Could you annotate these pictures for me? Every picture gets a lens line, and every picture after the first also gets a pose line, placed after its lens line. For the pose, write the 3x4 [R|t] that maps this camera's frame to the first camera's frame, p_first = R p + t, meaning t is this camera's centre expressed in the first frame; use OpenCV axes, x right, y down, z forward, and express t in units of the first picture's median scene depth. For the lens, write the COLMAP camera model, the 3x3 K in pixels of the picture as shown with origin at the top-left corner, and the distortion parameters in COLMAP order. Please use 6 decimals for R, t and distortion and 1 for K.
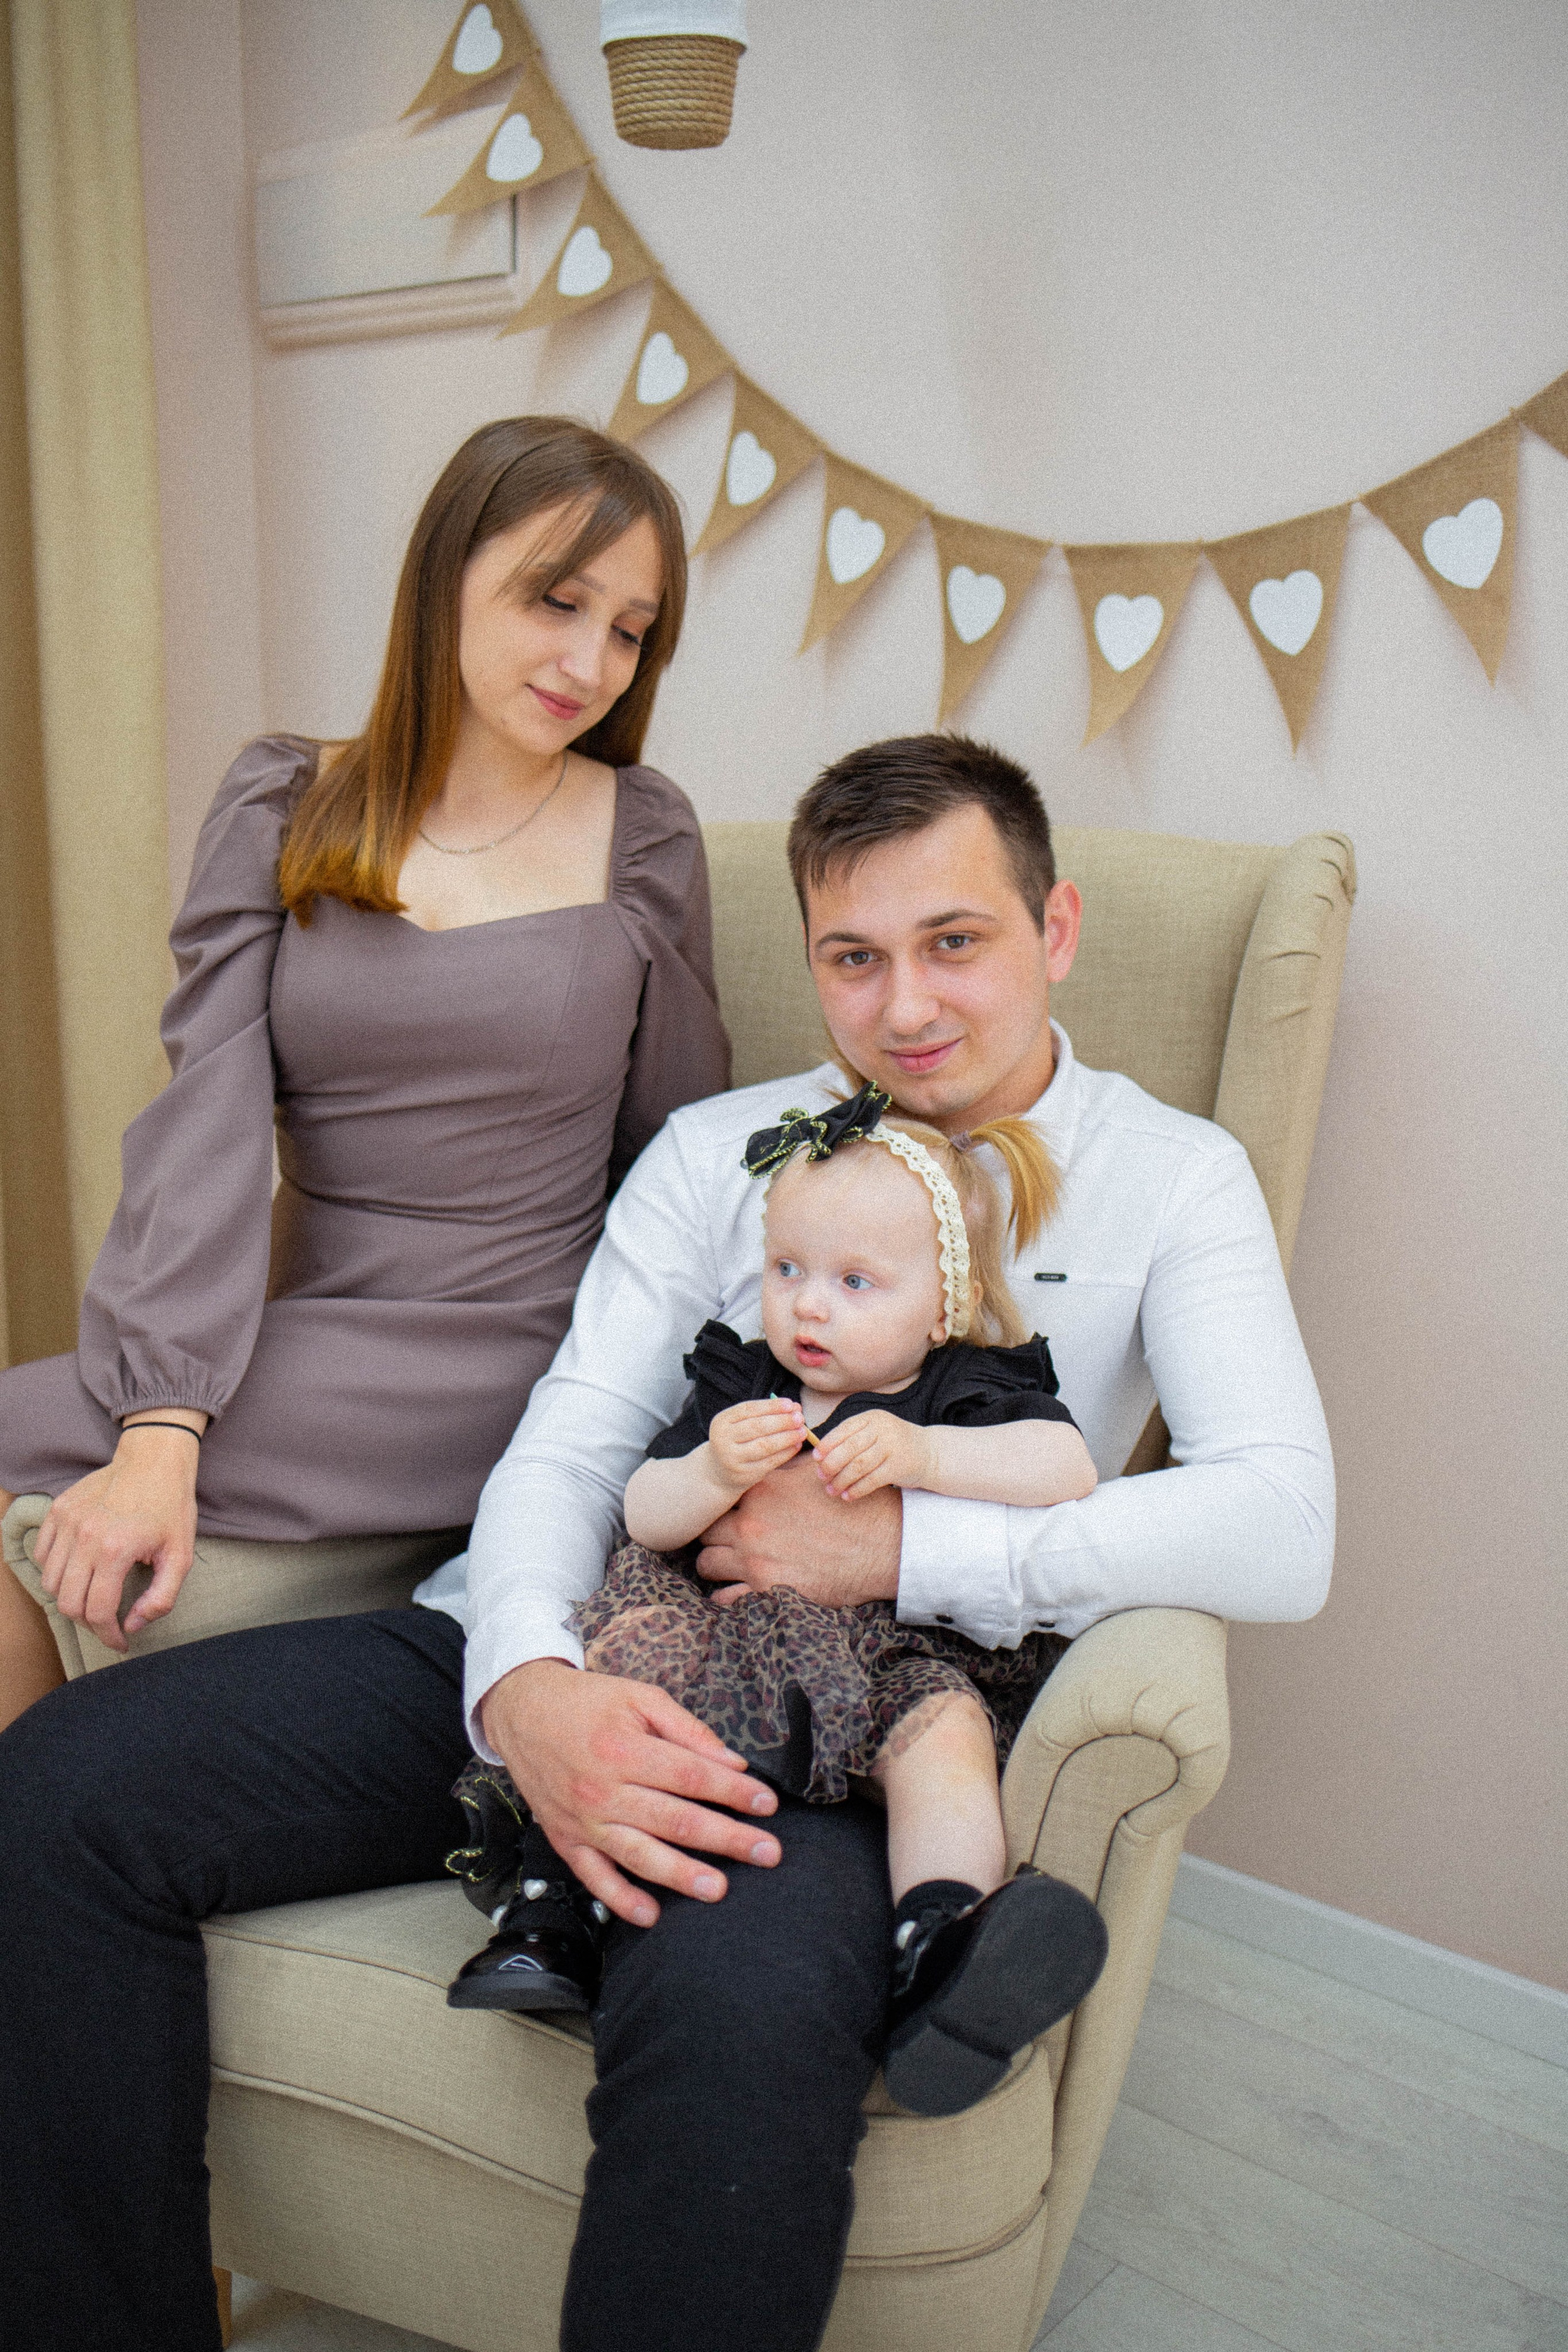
lens RADIAL K [[2340.5, 0, 767.3], [0, 2340.5, 1157.1], [0, 0, 1]] dist [-0.085082, 0.000000]
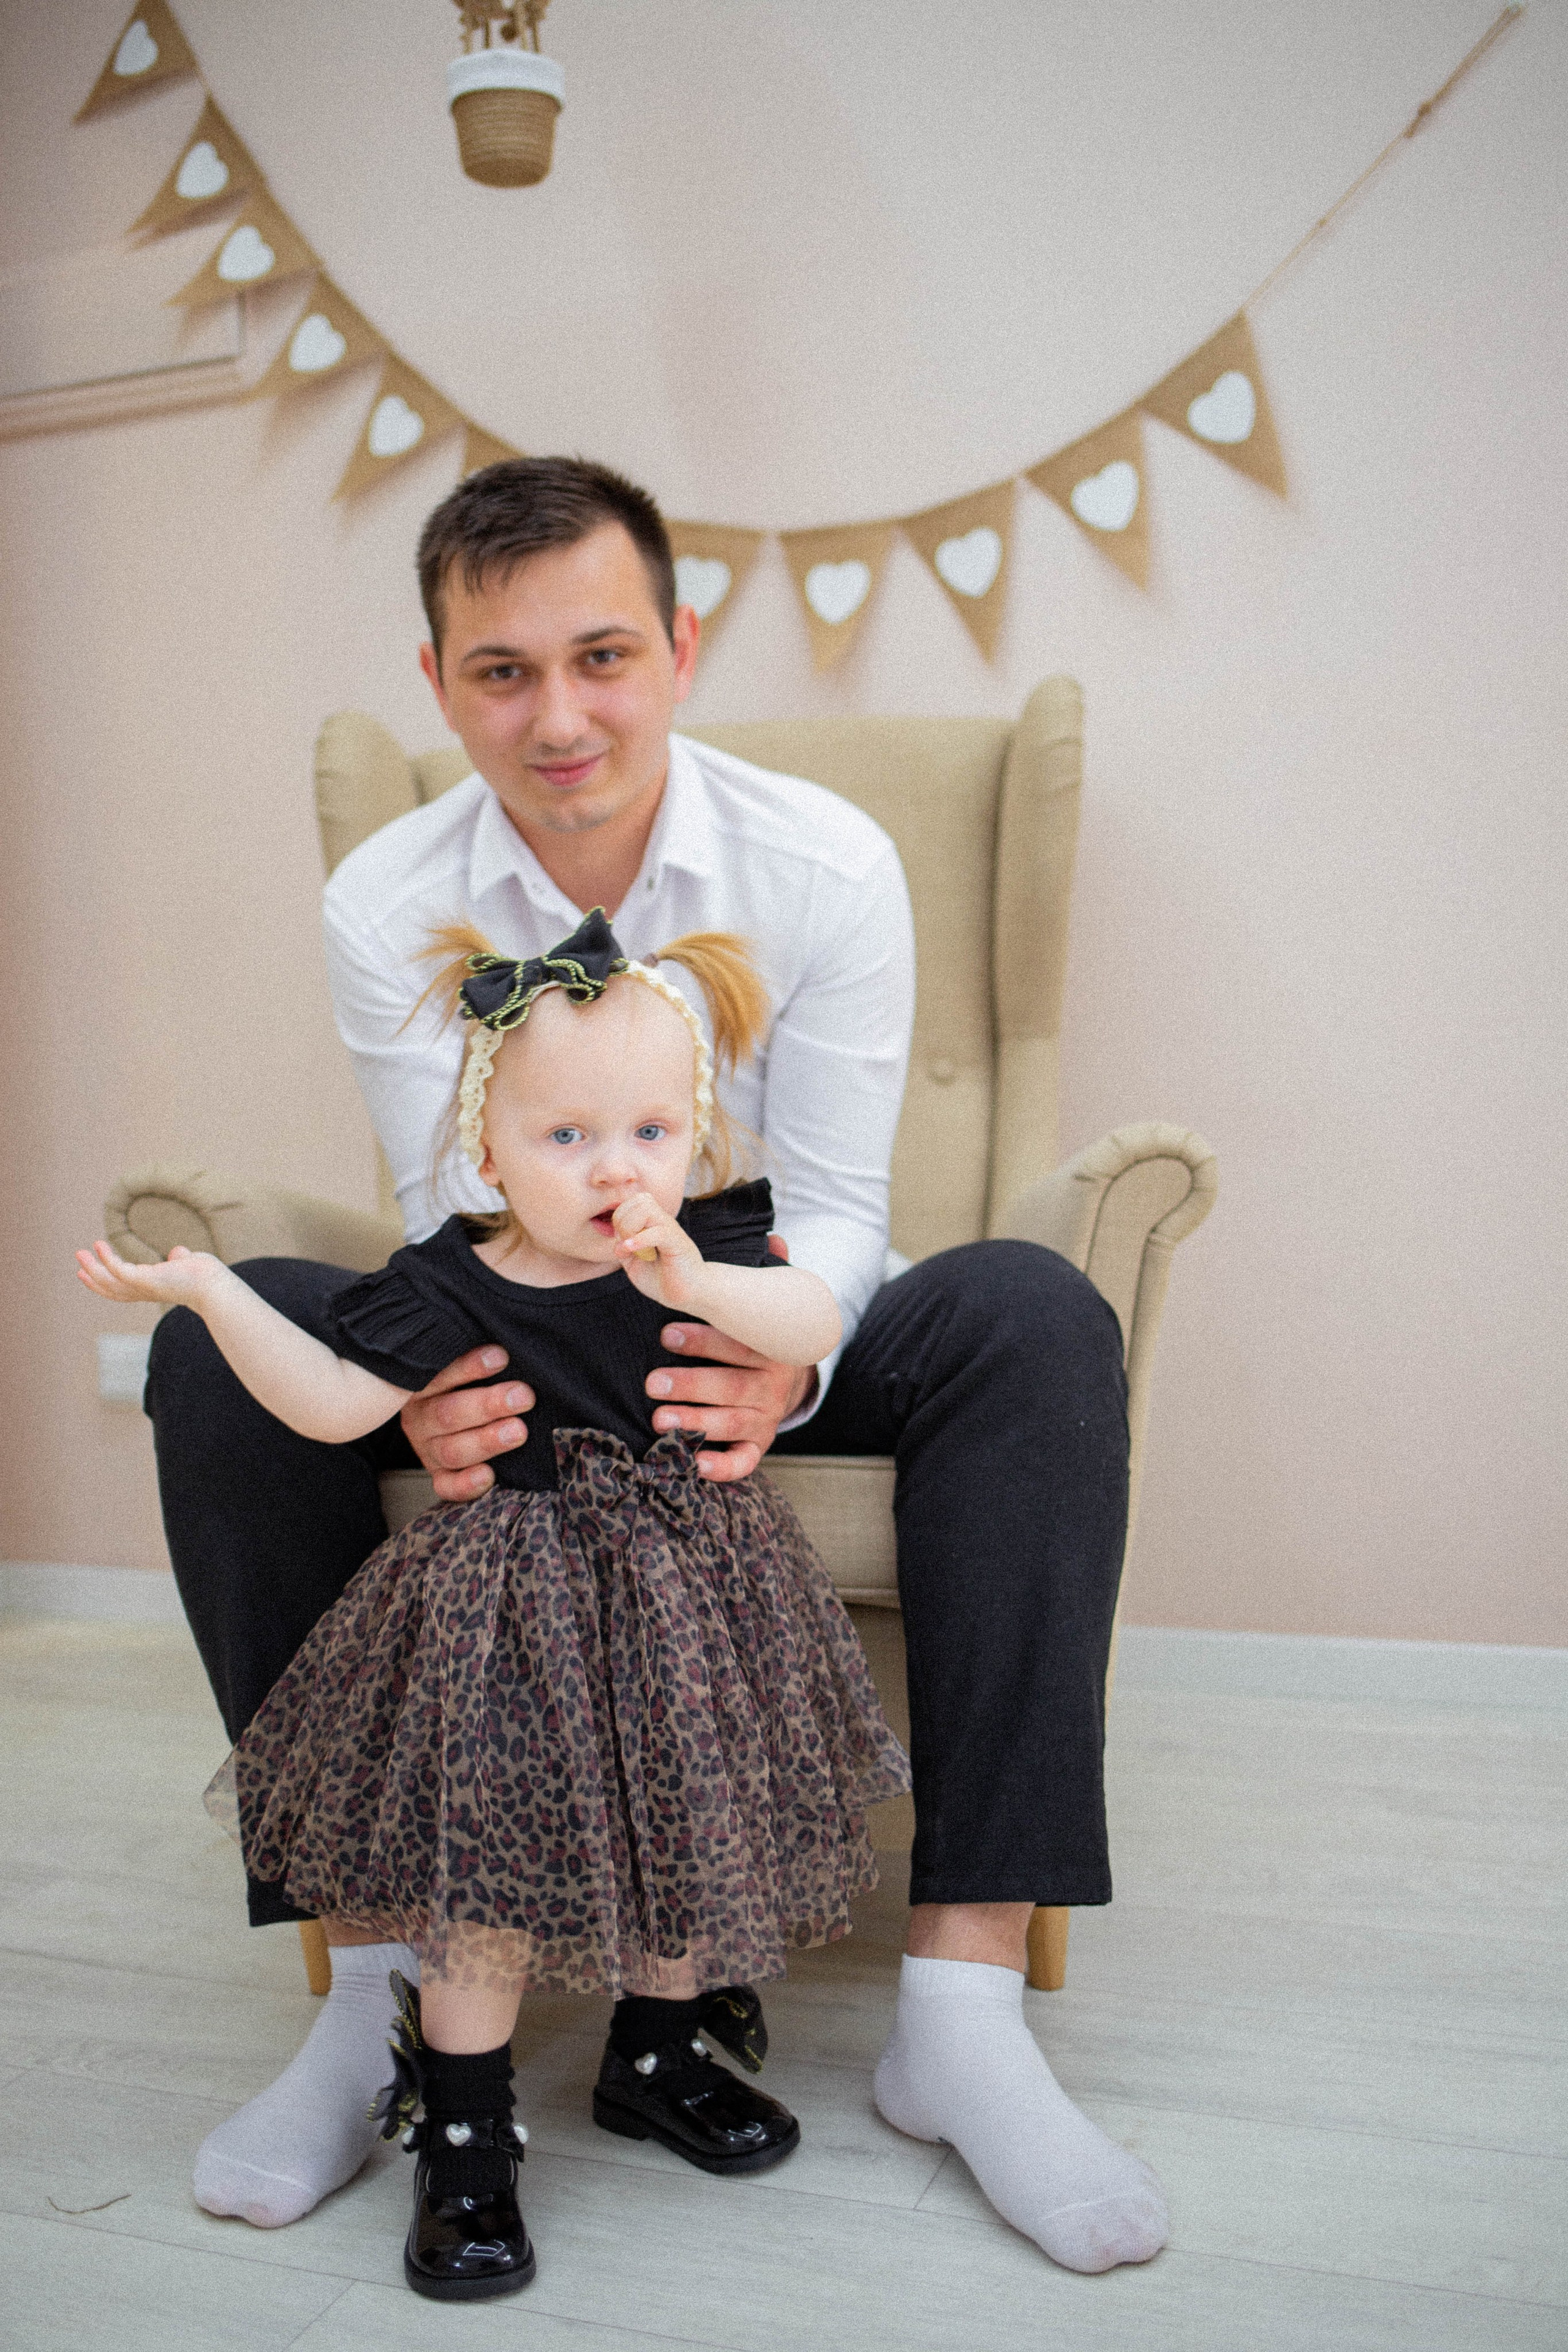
lens RADIAL K [[2340.5, 0, 782.1], [0, 2340.5, 1194.1], [0, 0, 1]] dist [-0.085082, 0.000000]
pose [[0.939820, -0.053685, 0.337426, -0.313388], [0.112680, 0.981027, -0.157761, 0.287634], [-0.322555, 0.186288, 0.928038, -0.105360]]
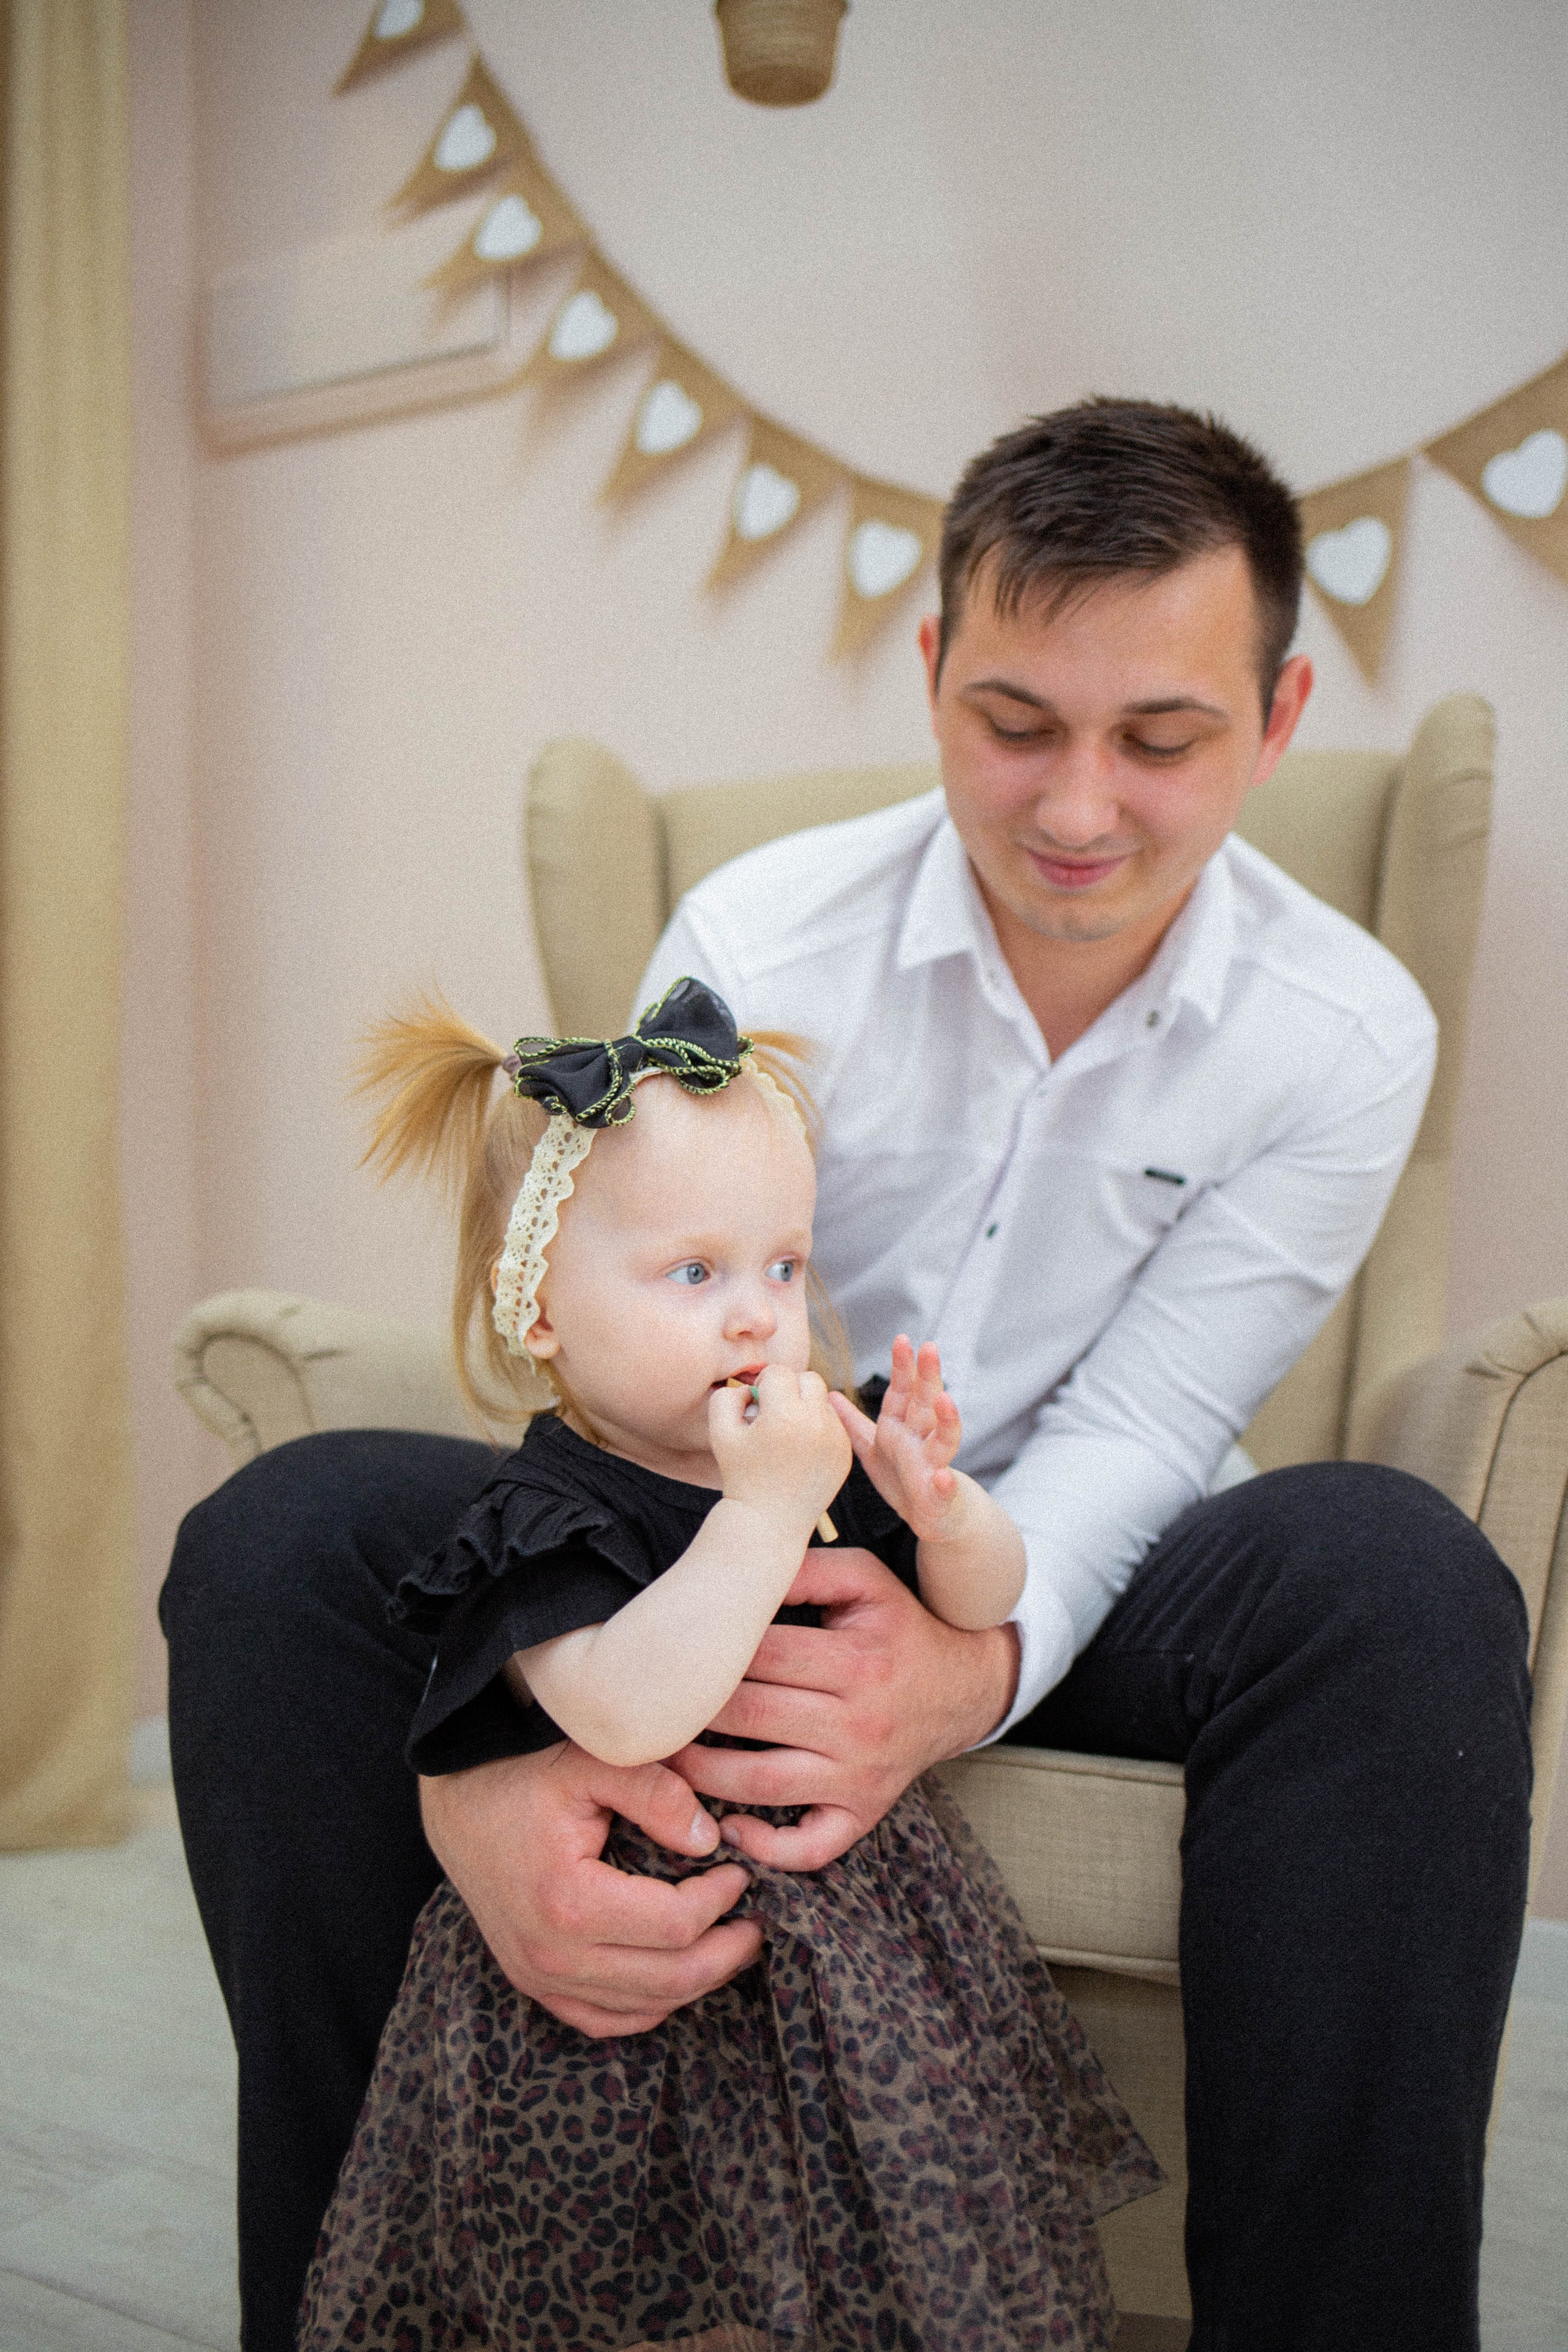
lens RADIAL K [[2340.5, 0, 804.6], [0, 2340.5, 1155.4], [0, 0, 1]] dist [-0.085082, 0.000000]
pose [[0.982378, -0.009073, 0.186685, -0.200516], [0.051985, 0.972673, -0.226283, 0.232137], [-0.179531, 0.232000, 0.956004, 0.103274]]
